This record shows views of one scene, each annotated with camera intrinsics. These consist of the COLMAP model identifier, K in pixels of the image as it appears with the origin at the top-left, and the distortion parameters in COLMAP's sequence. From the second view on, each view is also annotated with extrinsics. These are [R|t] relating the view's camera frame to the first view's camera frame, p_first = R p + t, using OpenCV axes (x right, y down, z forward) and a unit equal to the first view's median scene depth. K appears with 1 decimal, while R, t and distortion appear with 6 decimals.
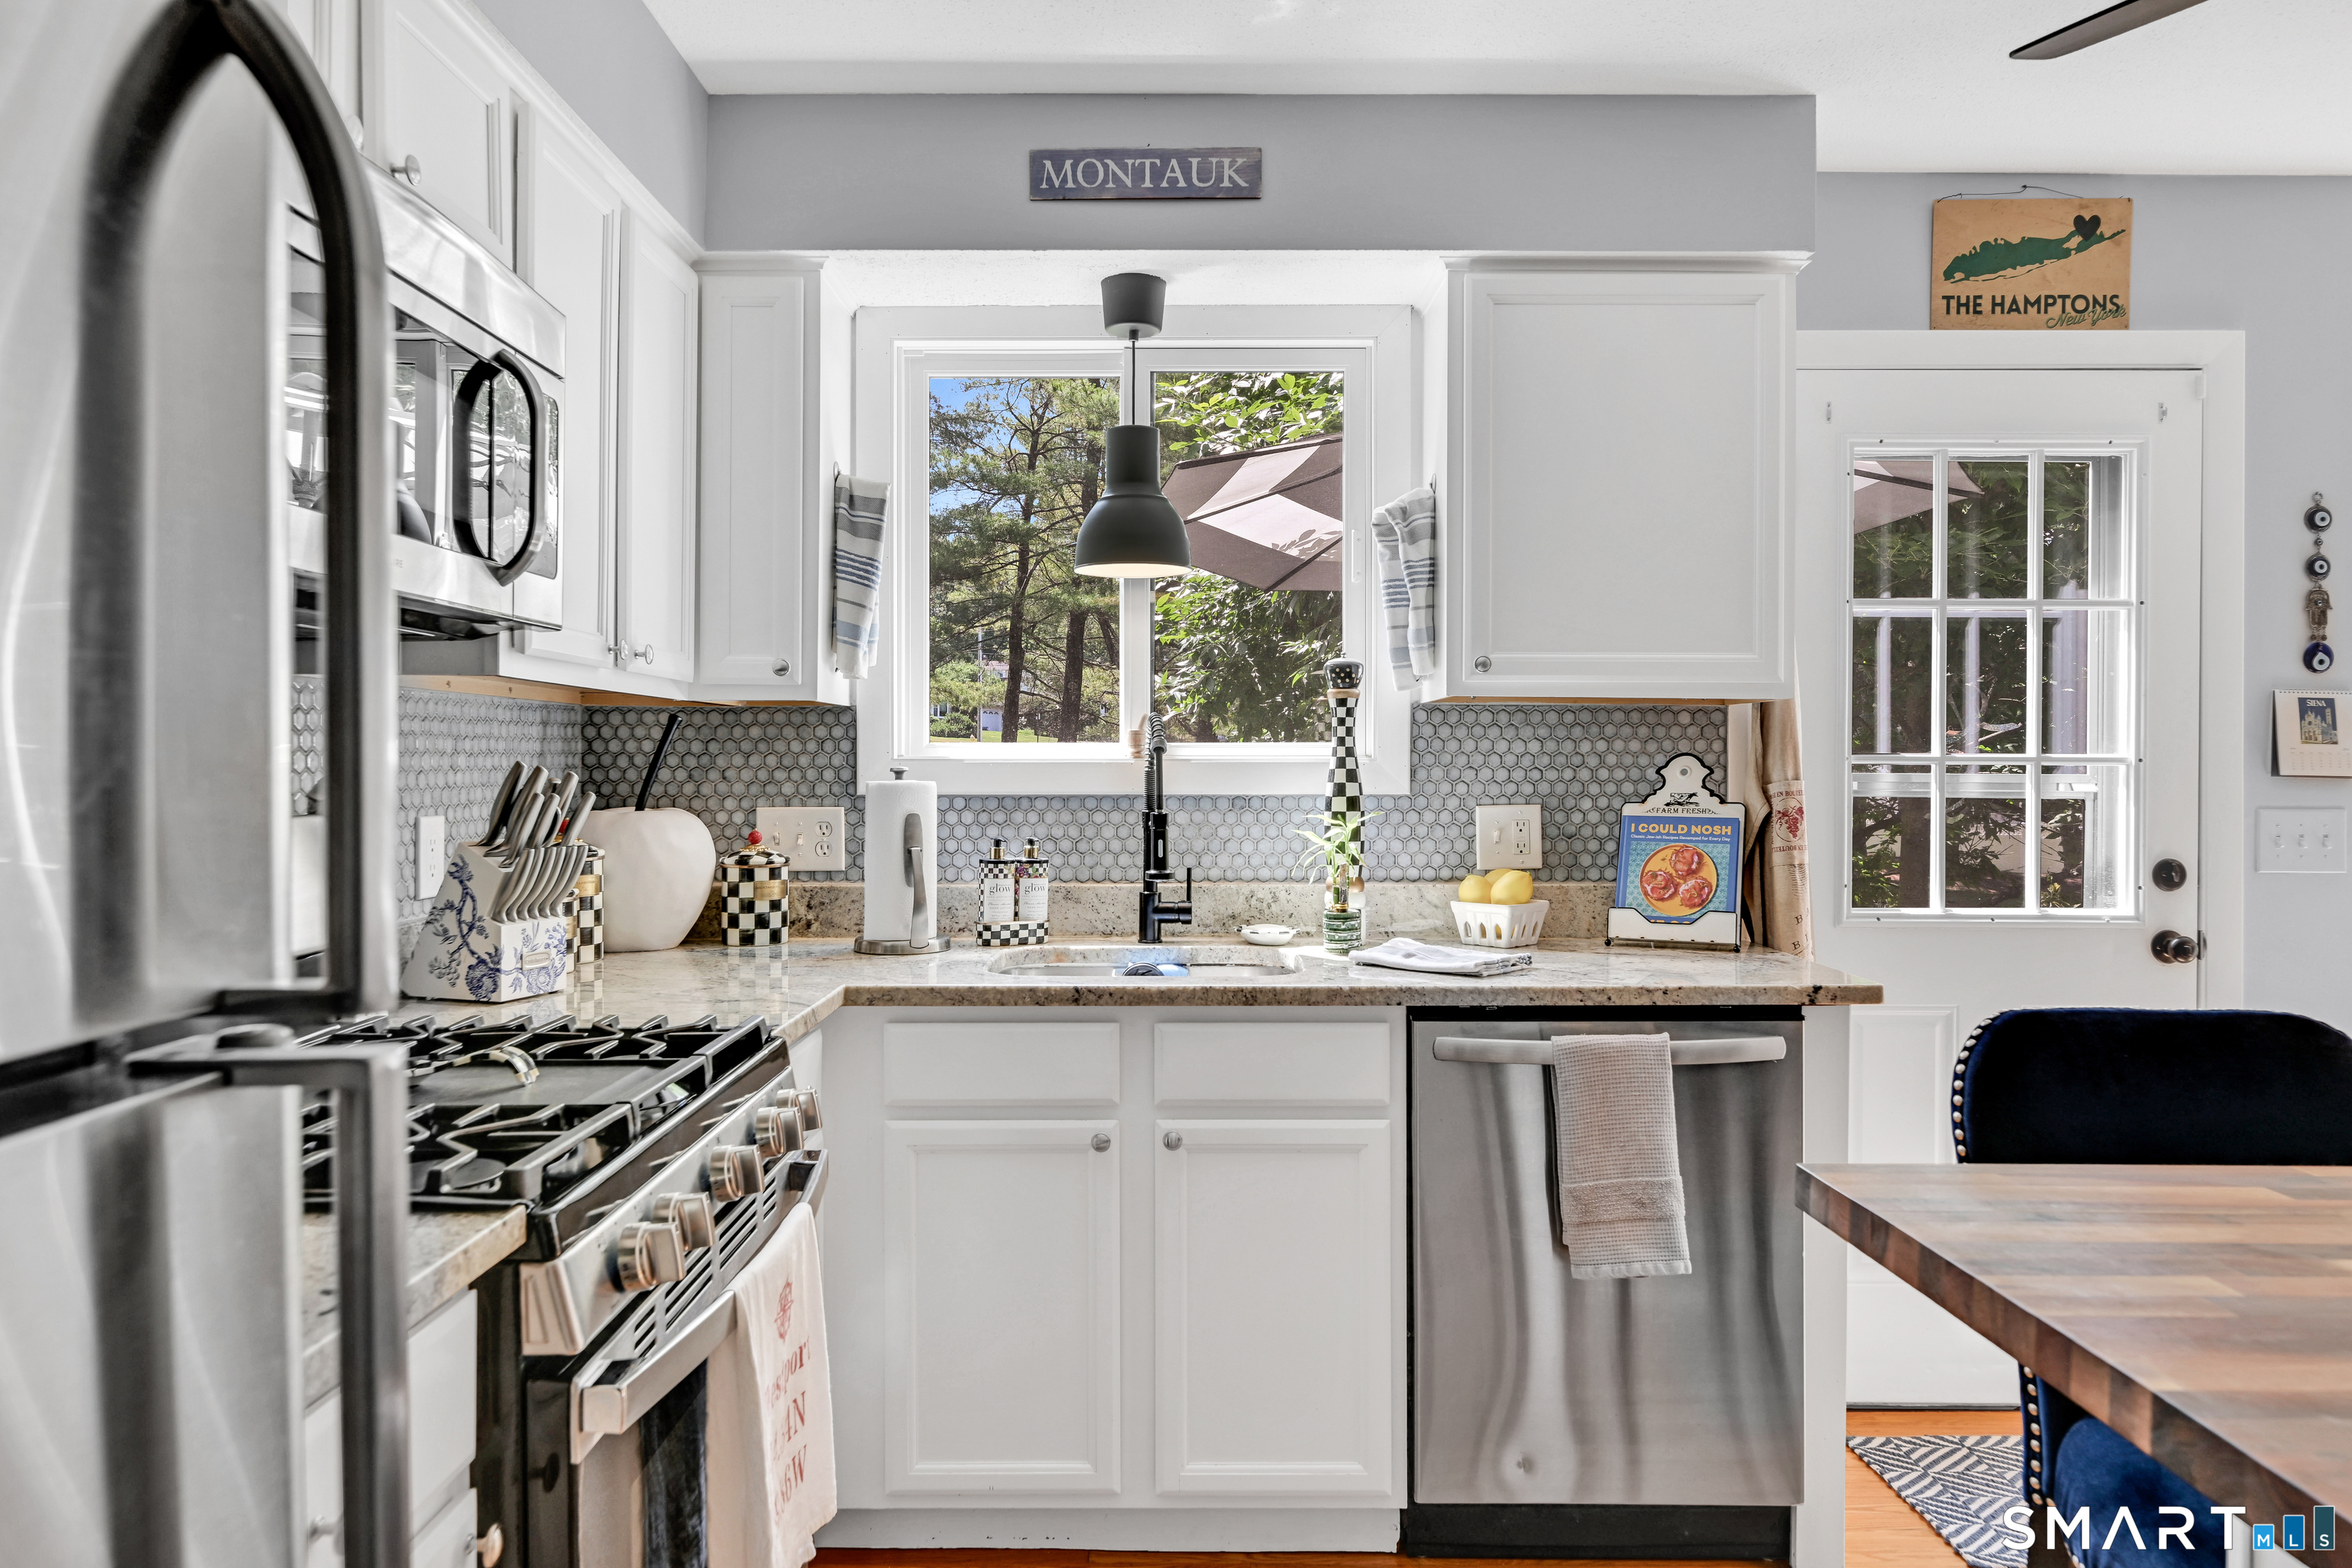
lens RADIAL K [[1571.4, 0, 1149.4], [0, 1571.4, 766.0], [0, 0, 1]] dist [-0.001965, -0.000985]
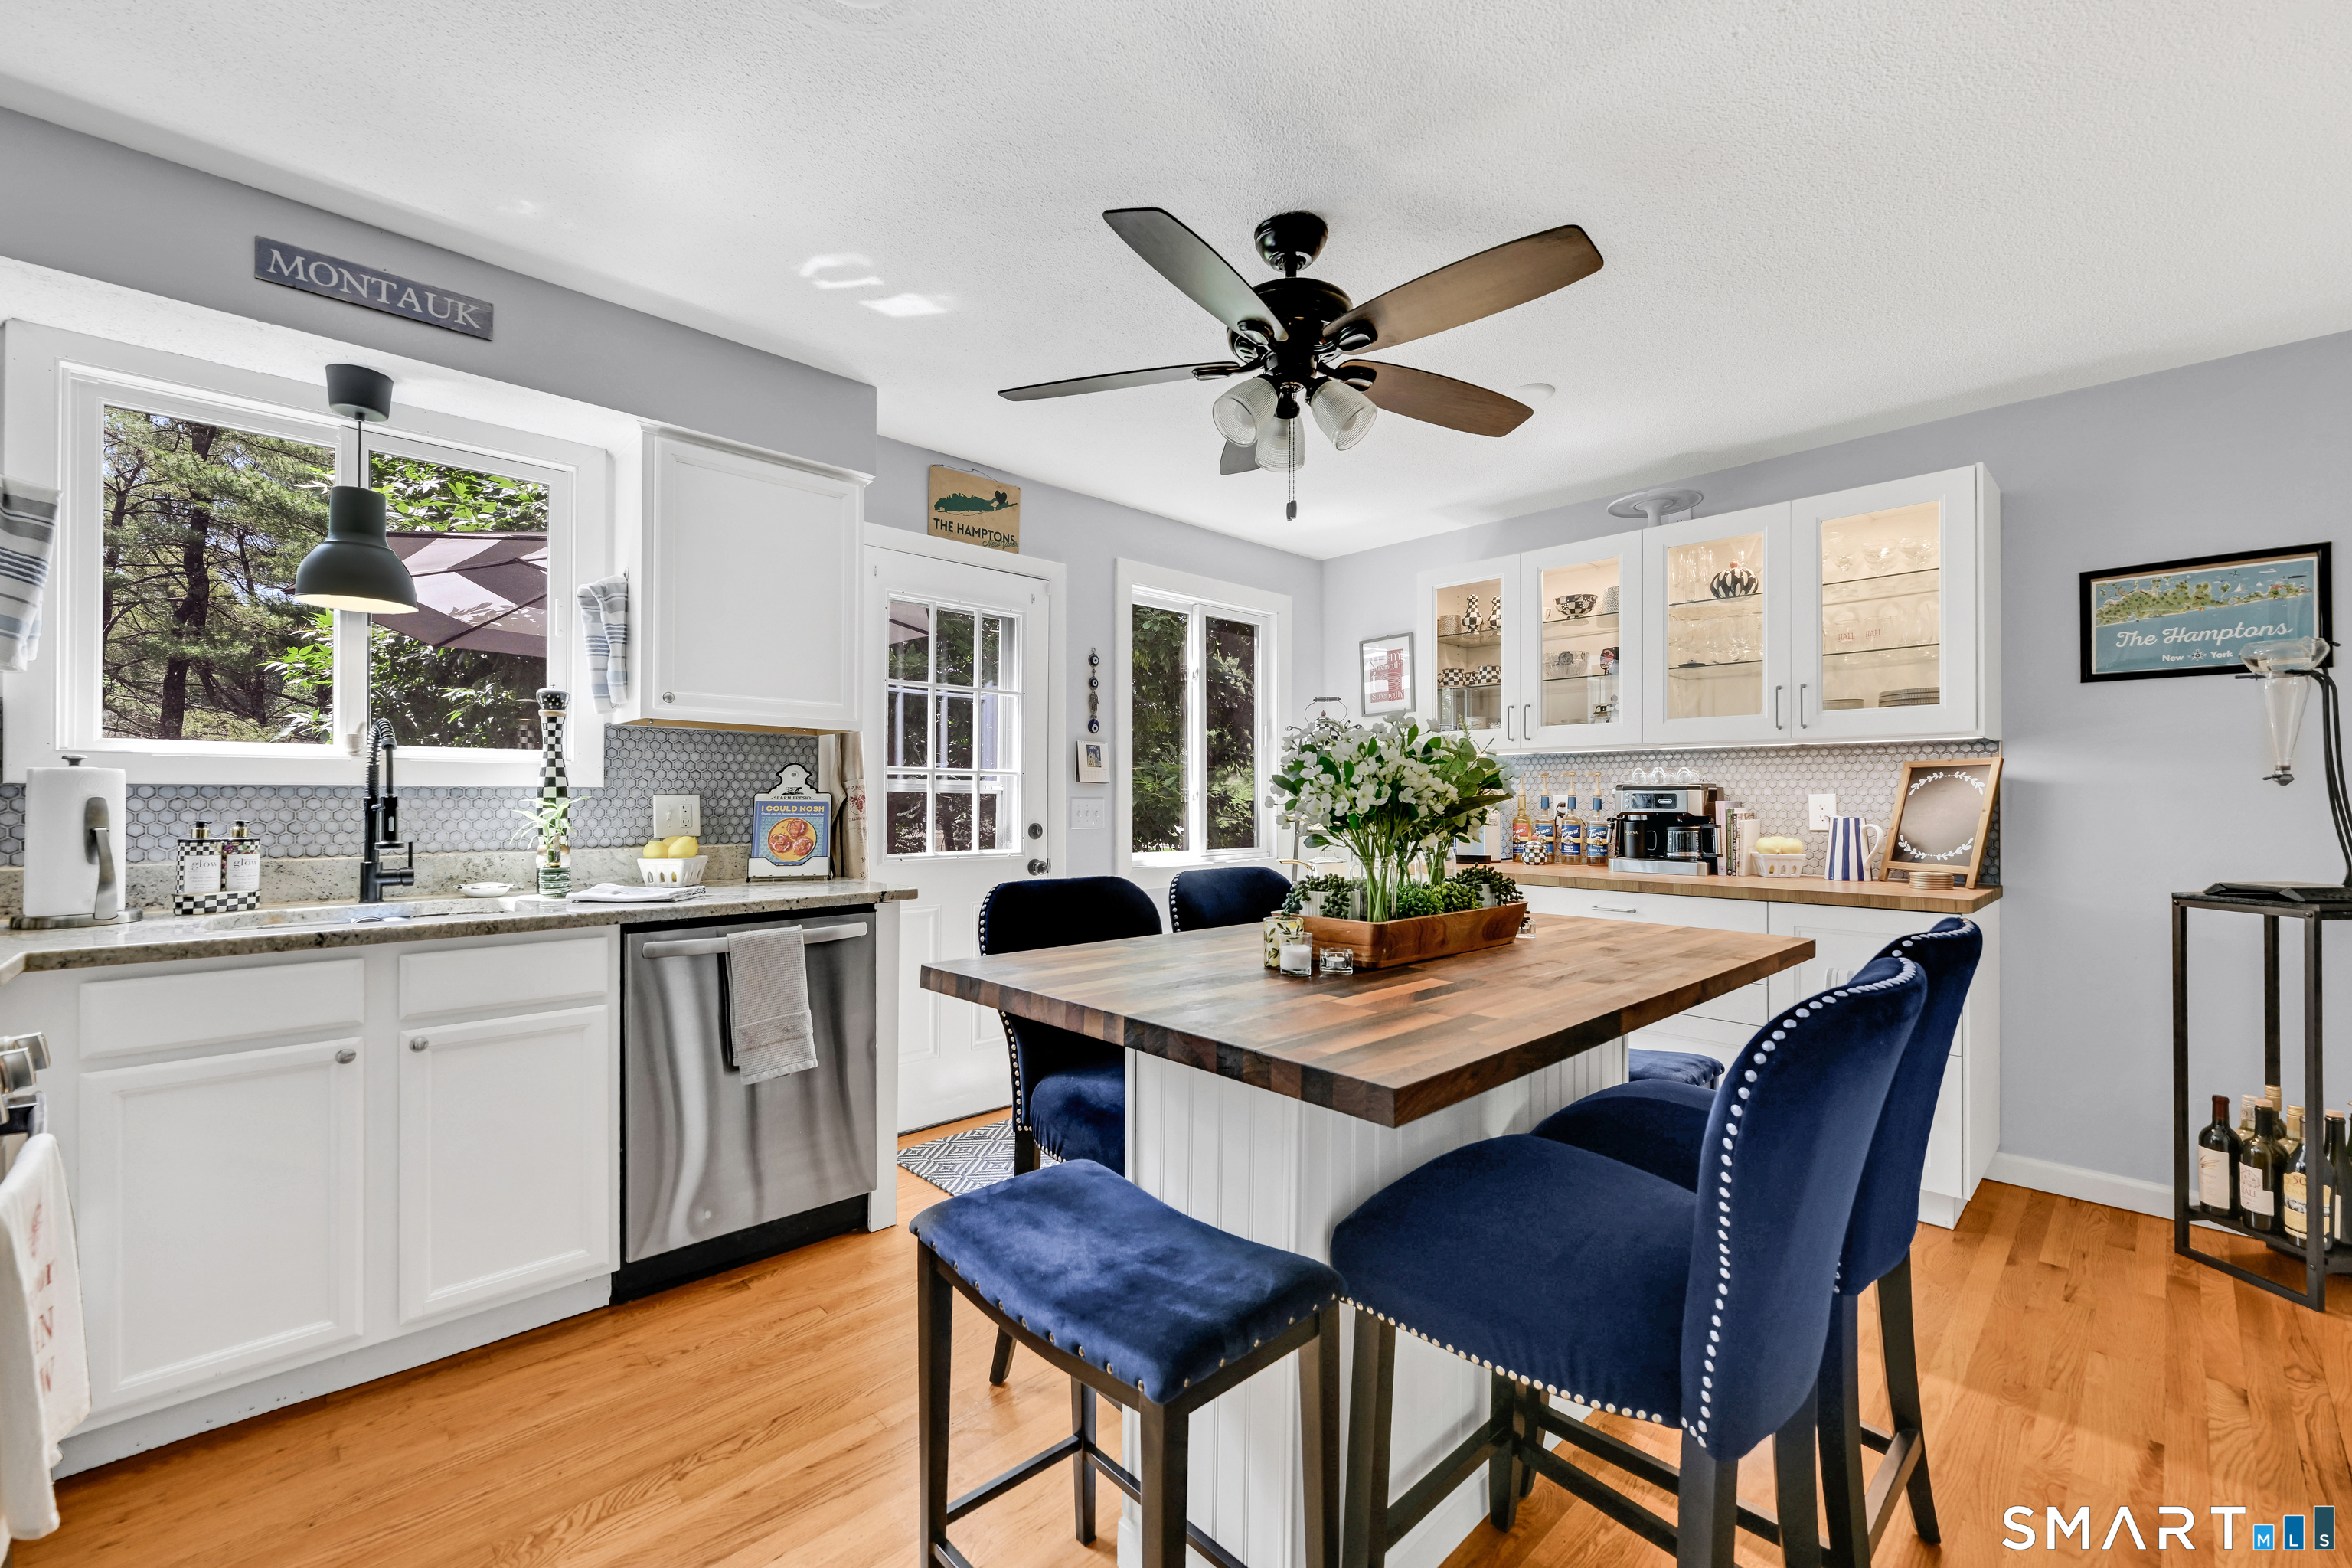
lens RADIAL K [[959.3, 0, 1179.8], [0, 959.3, 793.4], [0, 0, 1]] dist [-0.002983, 0.000536]
pose [[0.716648, 0.004293, 0.697422, -0.071744], [0.000373, 0.999979, -0.006538, 0.031054], [-0.697435, 0.004946, 0.716631, -0.001191]]
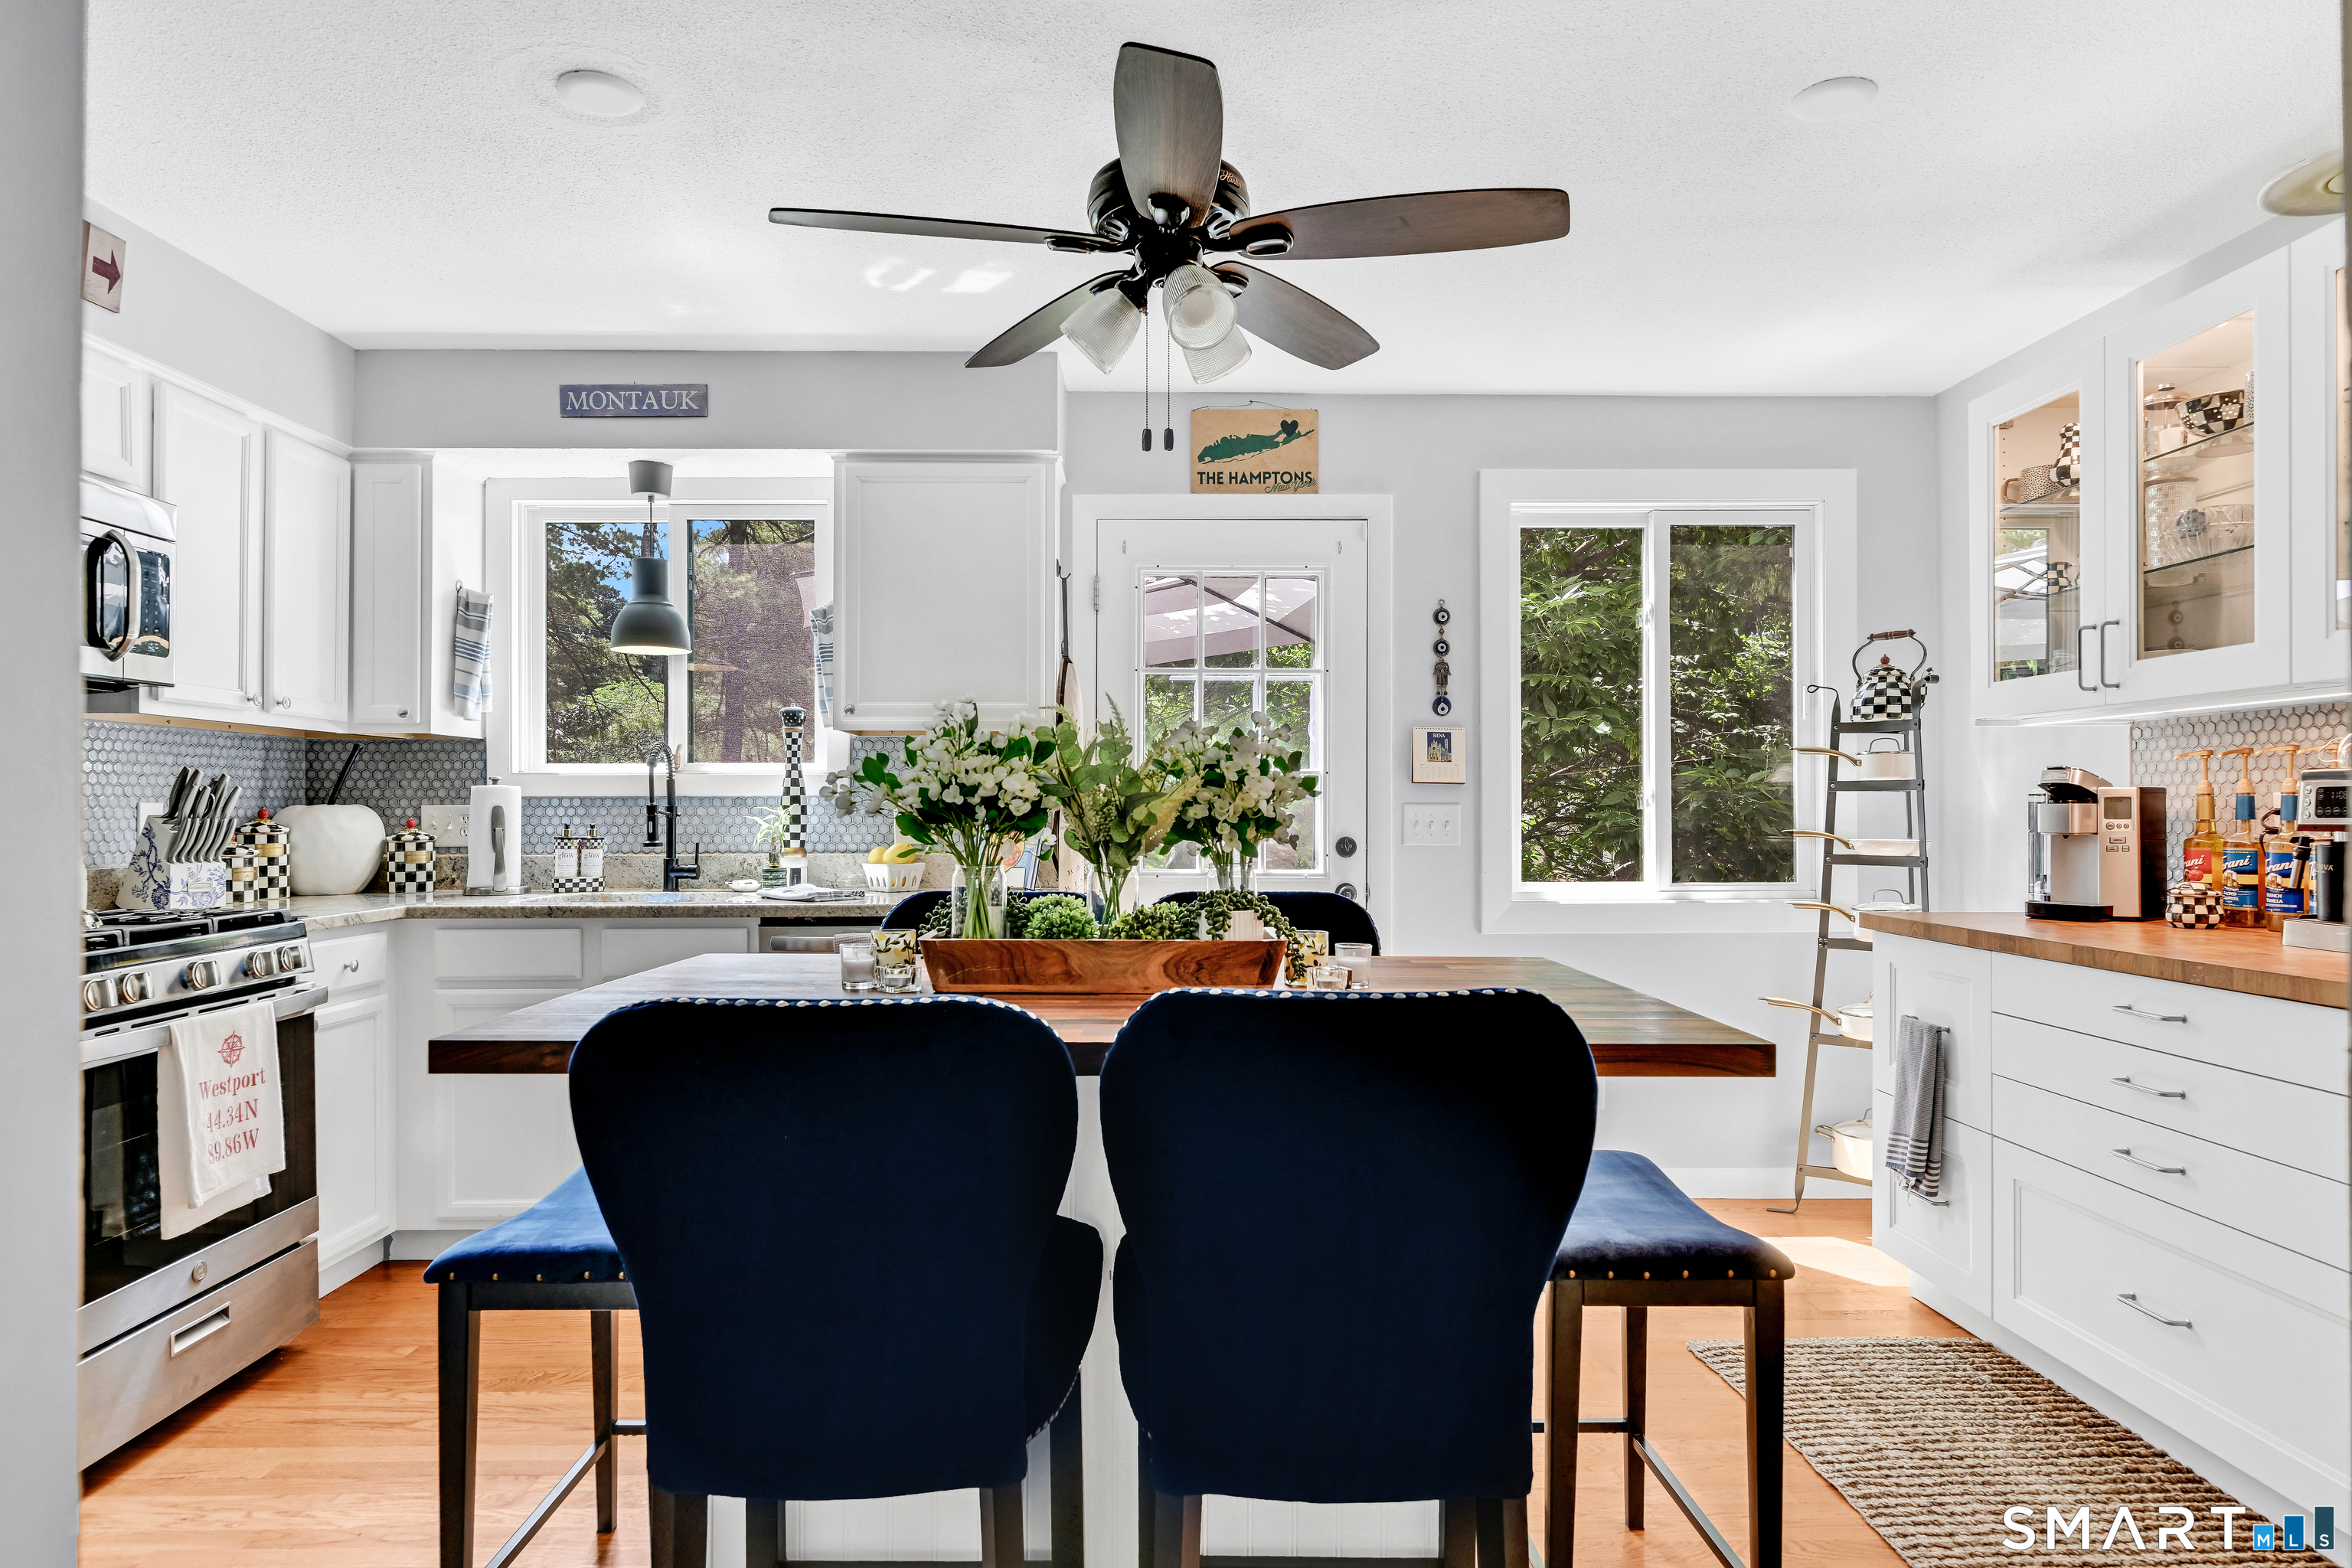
lens RADIAL K [[1369.4, 0, 1170.5], [0, 1369.4, 805.7], [0, 0, 1]] dist [-0.006737, 0.001960]
pose [[0.999766, -0.002538, 0.021465, 0.469603], [0.002685, 0.999973, -0.006799, 0.039454], [-0.021447, 0.006855, 0.999746, -0.358709]]
